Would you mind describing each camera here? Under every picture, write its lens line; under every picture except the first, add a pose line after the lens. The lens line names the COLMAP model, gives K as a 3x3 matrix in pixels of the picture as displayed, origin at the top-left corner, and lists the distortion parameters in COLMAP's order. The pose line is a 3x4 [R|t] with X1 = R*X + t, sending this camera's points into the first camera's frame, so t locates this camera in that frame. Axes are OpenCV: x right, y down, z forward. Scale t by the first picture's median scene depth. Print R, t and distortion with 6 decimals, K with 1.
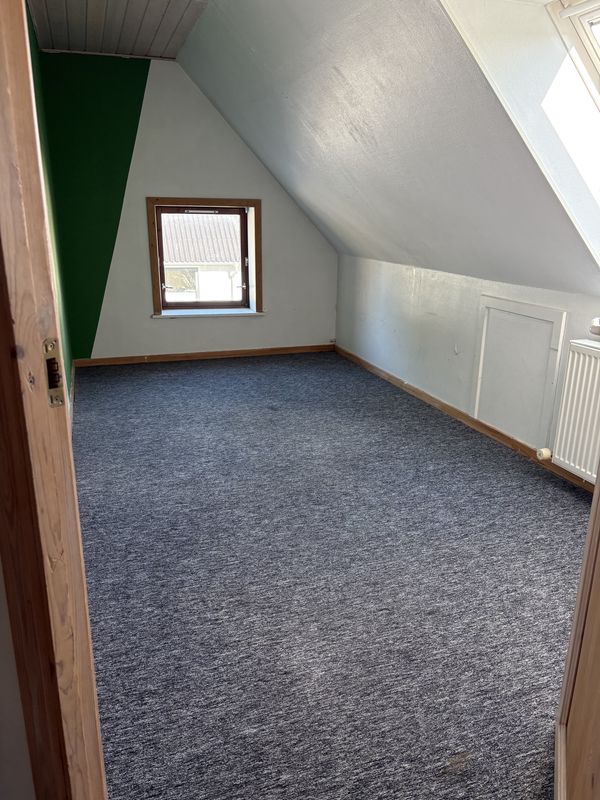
lens RADIAL K [[622.4, 0, 300.0], [0, 622.4, 400.0], [0, 0, 1]] dist [0.026858, 0.001715]
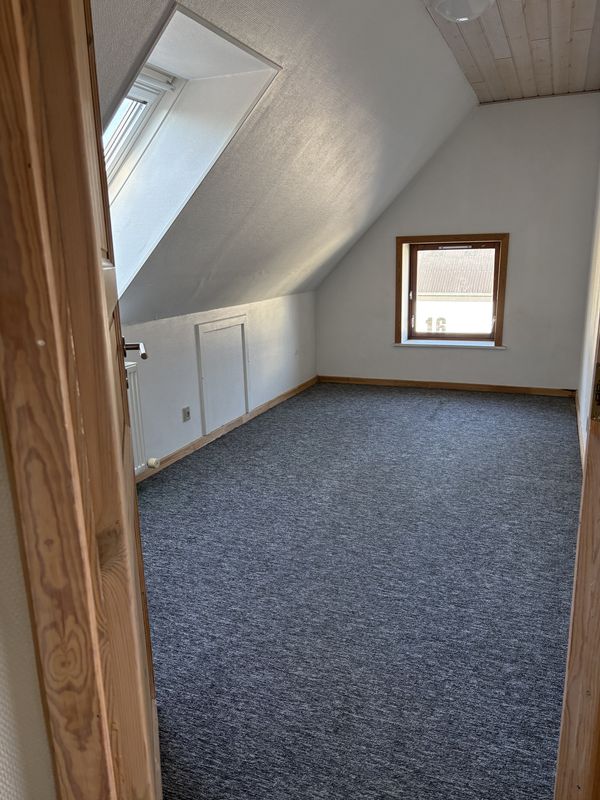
lens RADIAL K [[622.4, 0, 300.0], [0, 622.4, 400.0], [0, 0, 1]] dist [0.026858, 0.001715]
pose [[0.760532, 0.118752, -0.638349, 0.343619], [-0.145801, 0.989260, 0.010324, -0.022514], [0.632719, 0.085220, 0.769678, 0.055839]]
